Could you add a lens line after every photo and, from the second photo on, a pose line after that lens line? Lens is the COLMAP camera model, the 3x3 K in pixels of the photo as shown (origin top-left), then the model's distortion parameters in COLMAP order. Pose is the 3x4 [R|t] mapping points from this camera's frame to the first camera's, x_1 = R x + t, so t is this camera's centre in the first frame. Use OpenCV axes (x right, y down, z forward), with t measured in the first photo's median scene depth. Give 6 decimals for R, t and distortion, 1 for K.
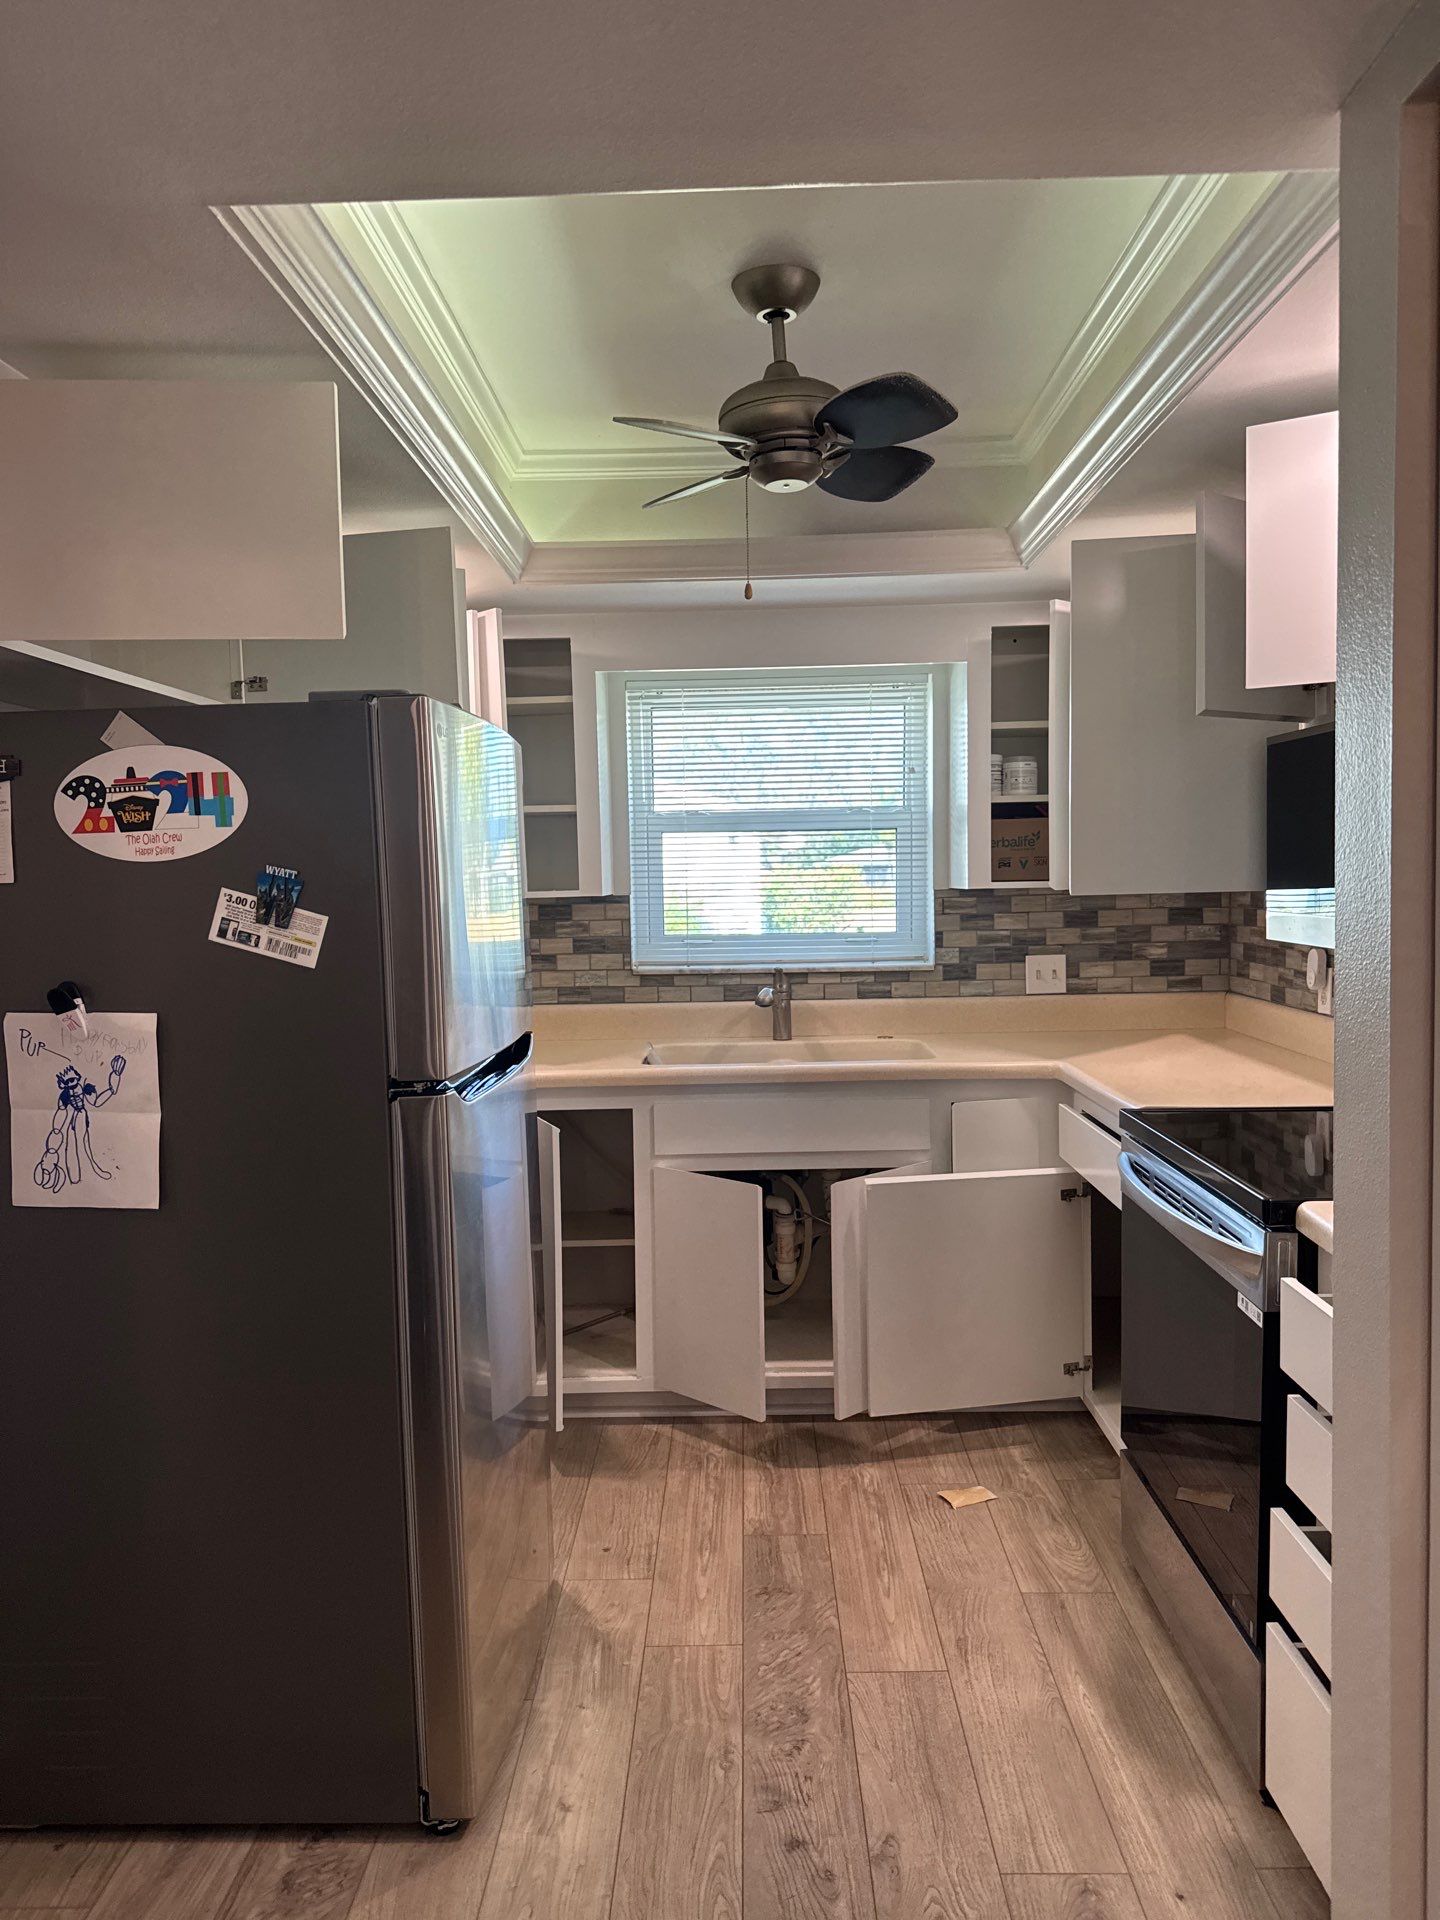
lens RADIAL K [[1333.1, 0, 720.0], [0, 1333.1, 960.0], [0, 0, 1]] dist [0.114895, -0.188062]
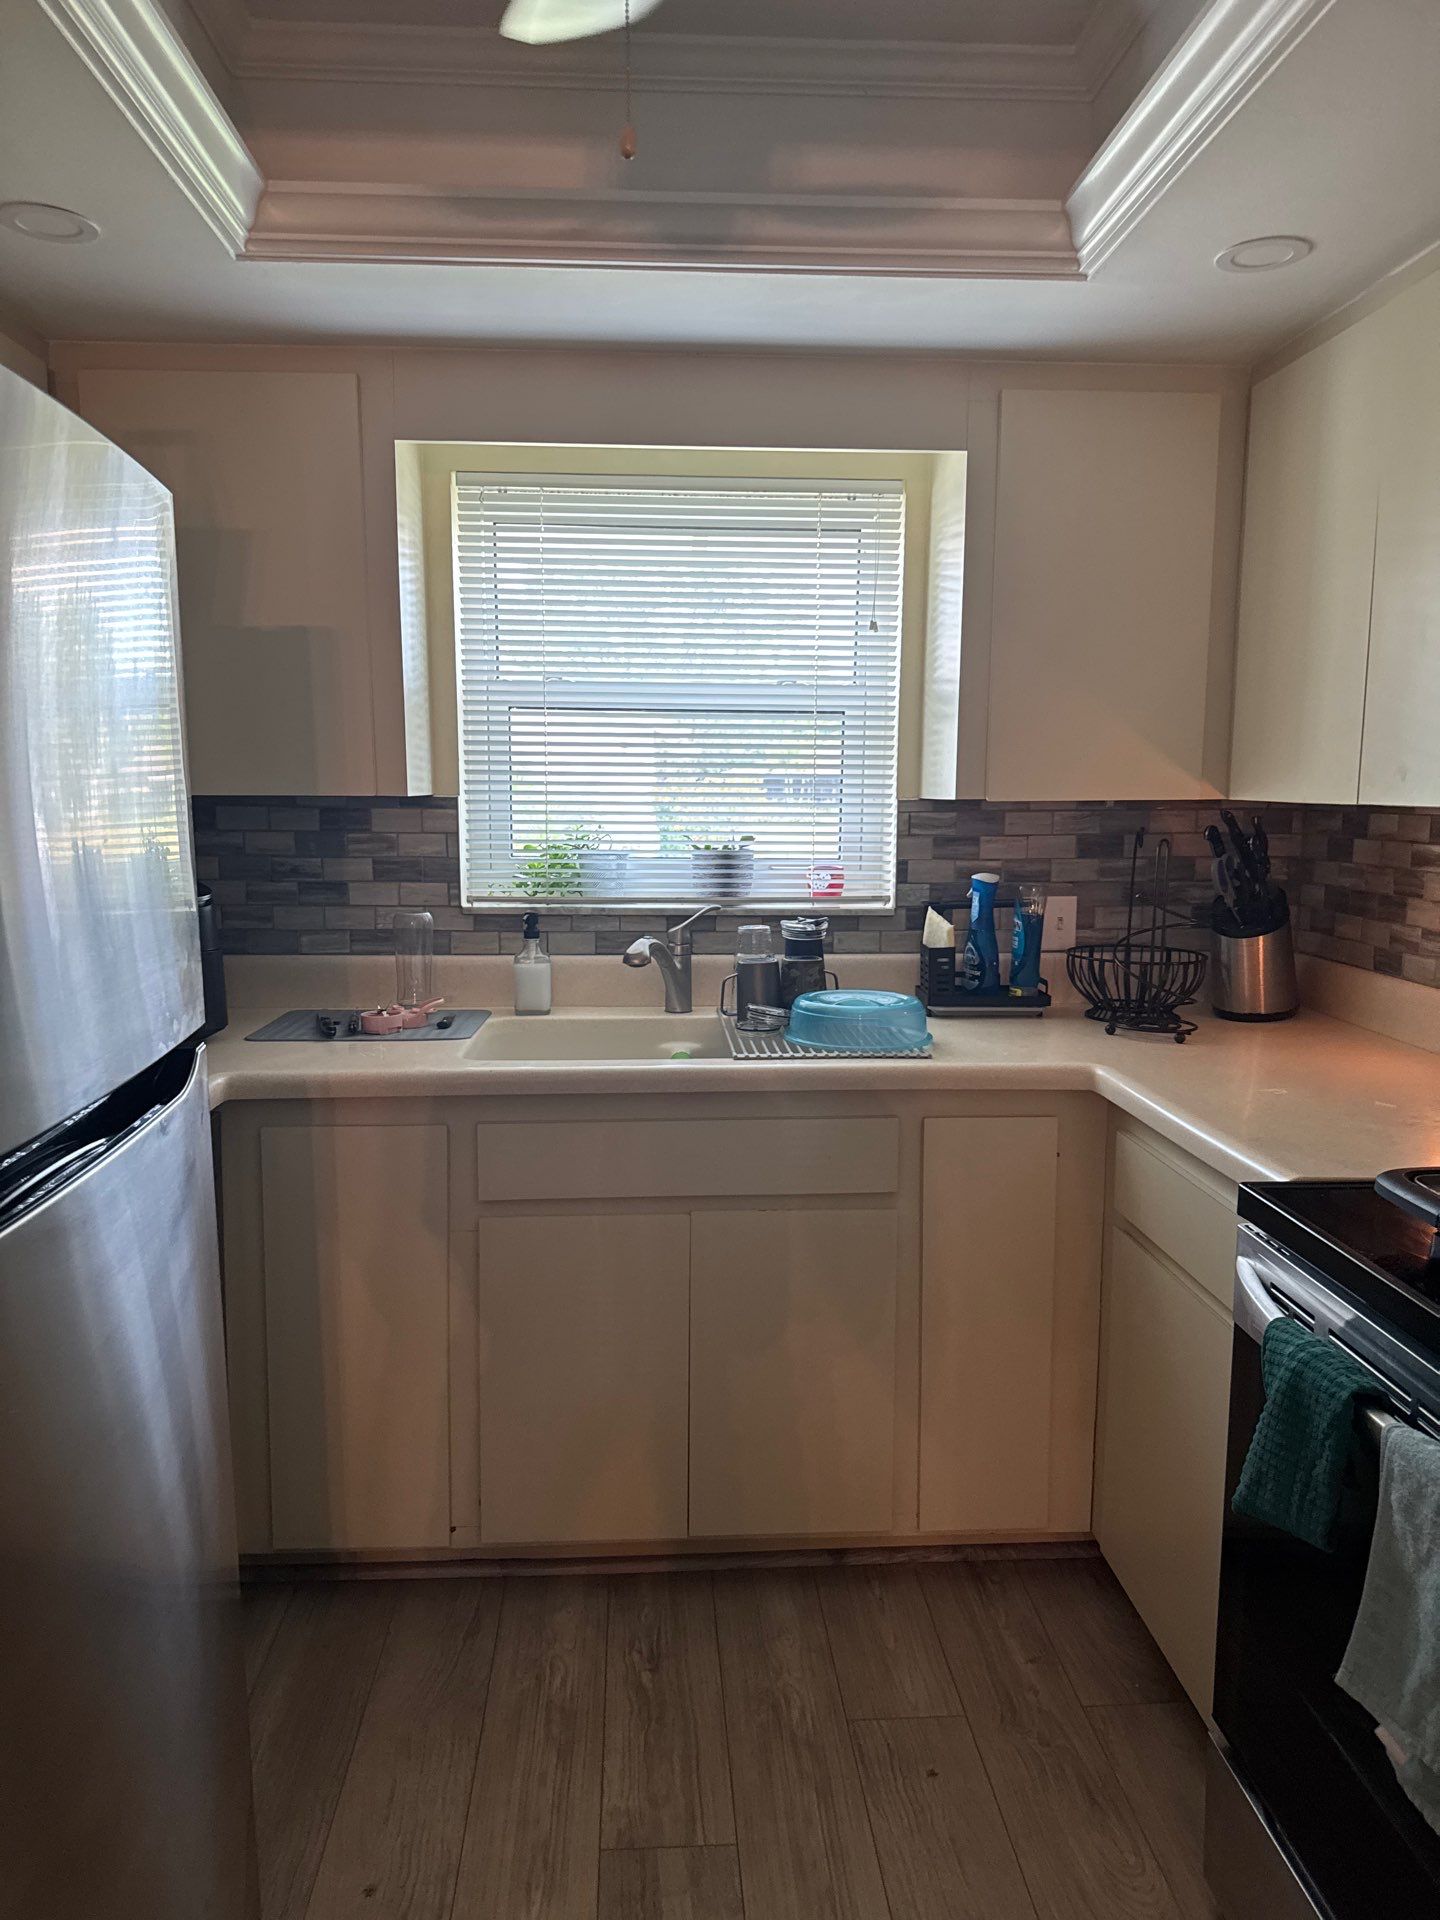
lens RADIAL K [[1333.1, 0, 720.0], [0, 1333.1, 960.0], [0, 0, 1]] dist [0.114895, -0.188062]
pose [[0.996710, 0.014495, 0.079739, 0.012339], [-0.019603, 0.997780, 0.063642, -0.011880], [-0.078640, -0.064996, 0.994782, 0.304093]]
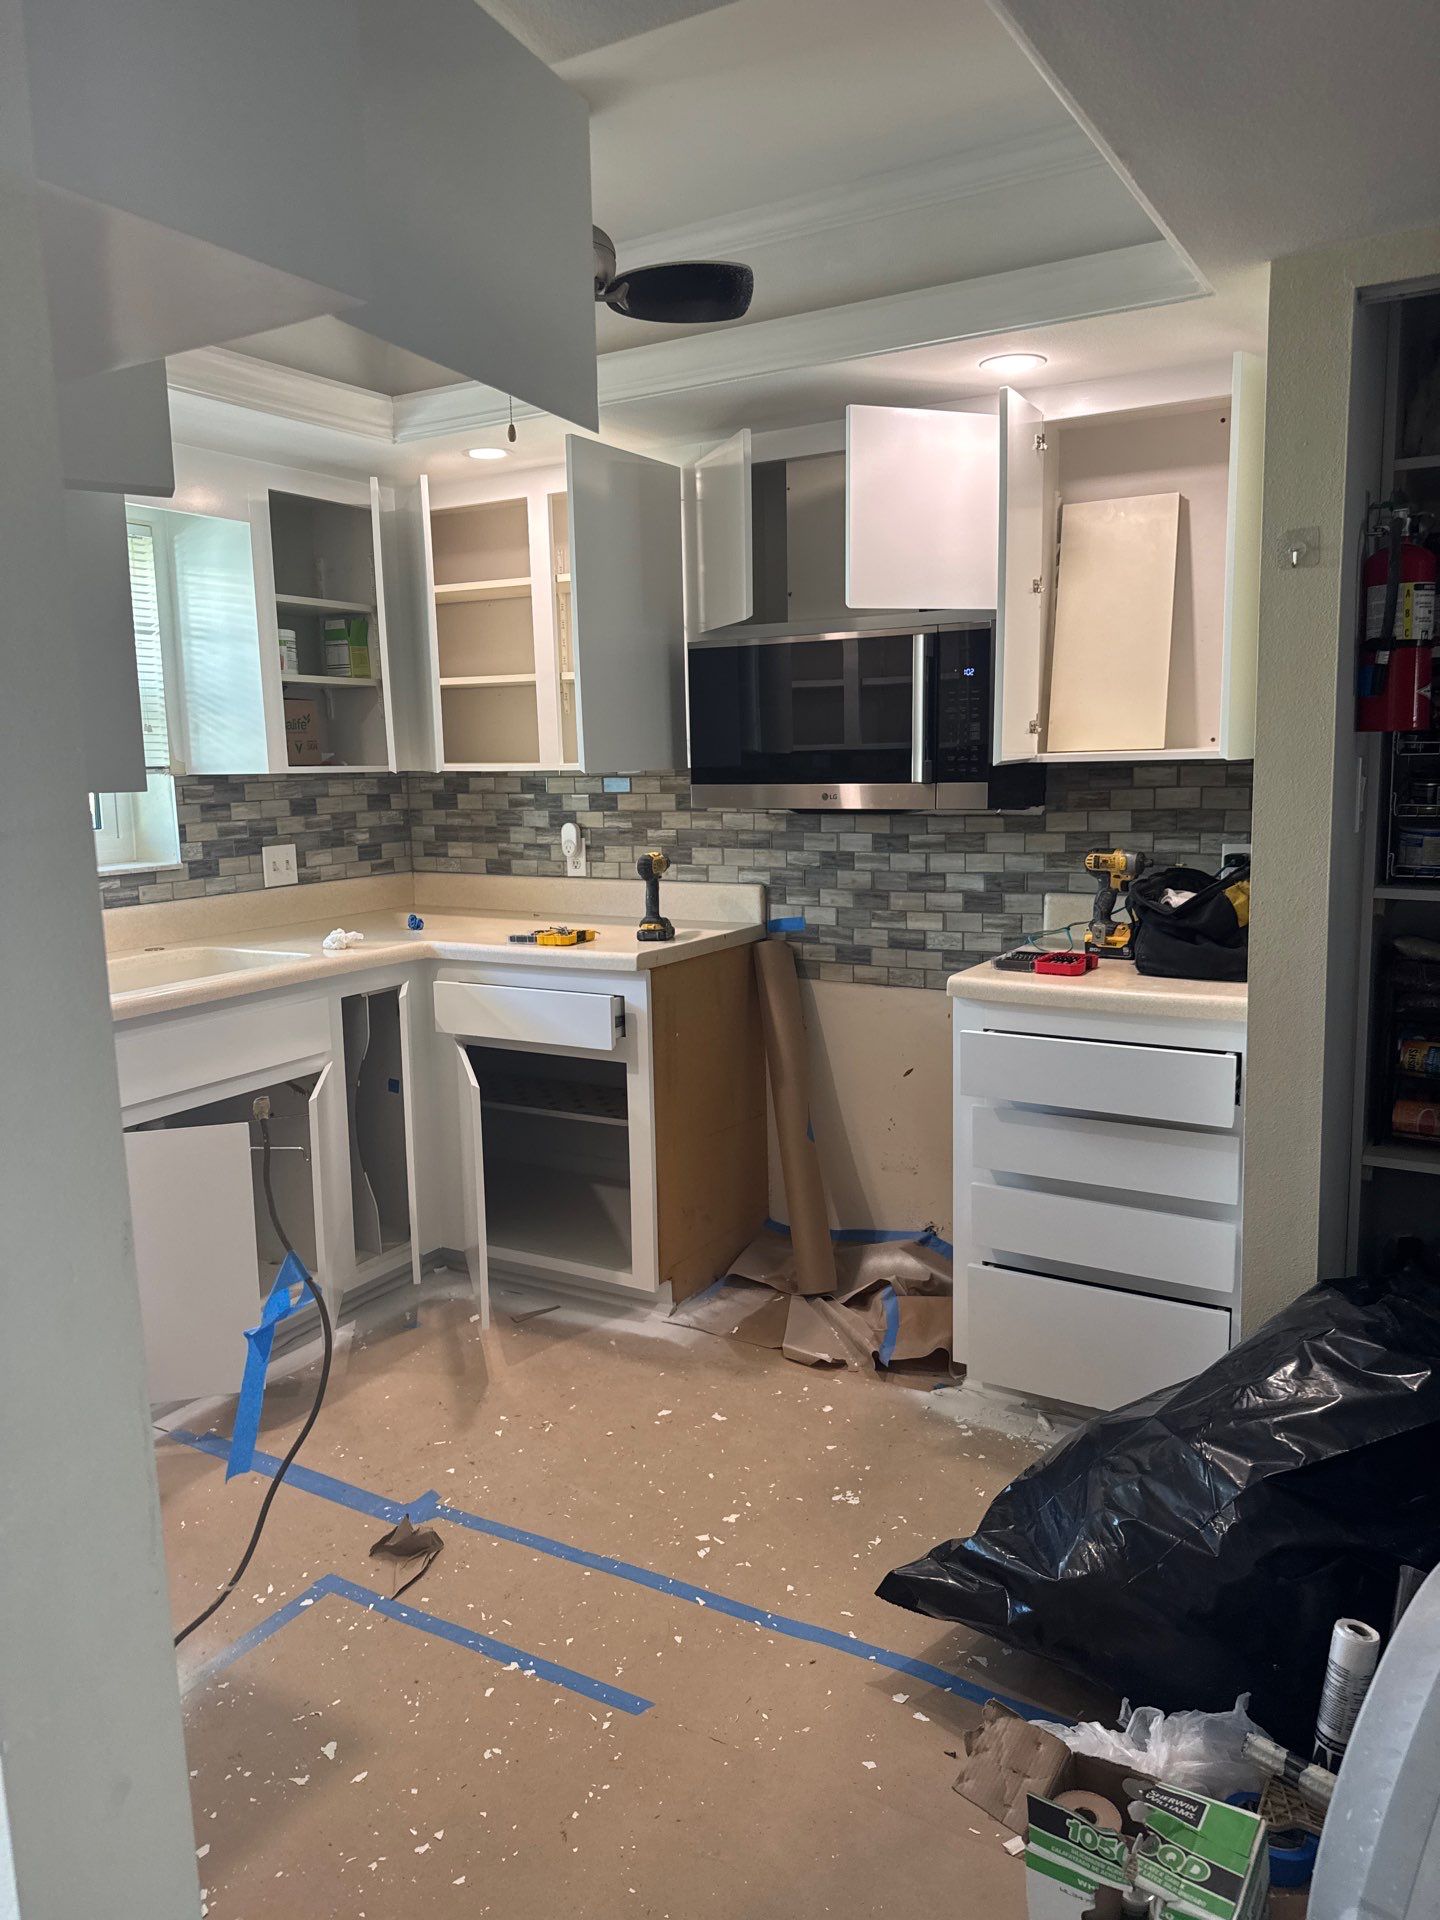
lens RADIAL K [[1333.1, 0, 720.0], [0, 1333.1, 960.0], [0, 0, 1]] dist [0.114895, -0.188062]
pose [[0.491152, -0.123310, 0.862302, -0.446015], [0.067488, 0.992341, 0.103466, -0.000770], [-0.868456, 0.007378, 0.495712, 0.247050]]
